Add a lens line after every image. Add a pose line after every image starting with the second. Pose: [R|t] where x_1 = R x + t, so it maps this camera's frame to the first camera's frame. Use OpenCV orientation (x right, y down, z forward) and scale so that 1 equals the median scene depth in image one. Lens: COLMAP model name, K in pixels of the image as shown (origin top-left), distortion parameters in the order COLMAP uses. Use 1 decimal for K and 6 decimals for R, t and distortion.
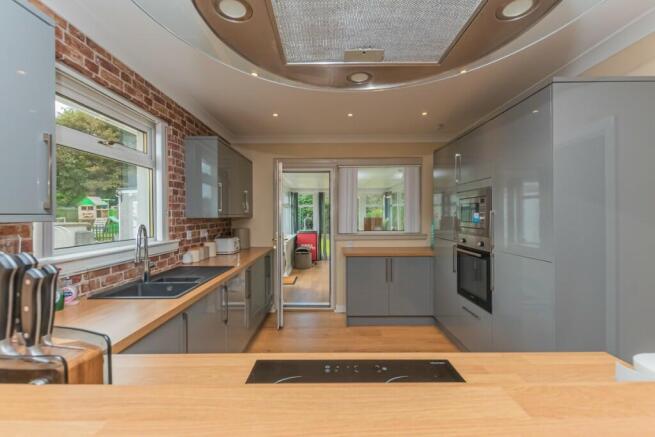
lens RADIAL K [[292.2, 0, 328.6], [0, 292.2, 218.4], [0, 0, 1]] dist [0.001733, 0.000082]
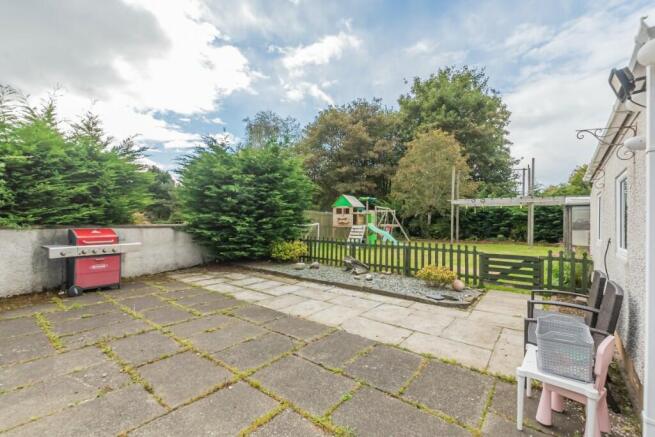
lens RADIAL K [[279.8, 0, 324.6], [0, 279.8, 220.9], [0, 0, 1]] dist [0.003505, 0.000197]
pose [[0.758467, 0.005231, -0.651690, -0.405233], [-0.019335, 0.999708, -0.014478, -0.000836], [0.651424, 0.023582, 0.758347, 0.445459]]
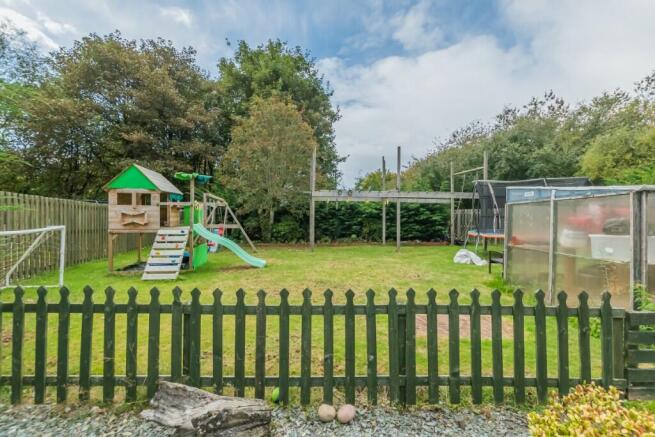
lens RADIAL K [[279.8, 0, 325.6], [0, 279.8, 219.1], [0, 0, 1]] dist [0.003505, 0.000197]
pose [[0.999216, 0.003180, -0.039457, -0.577558], [-0.004006, 0.999774, -0.020892, -0.005933], [0.039382, 0.021034, 0.999003, 0.670262]]
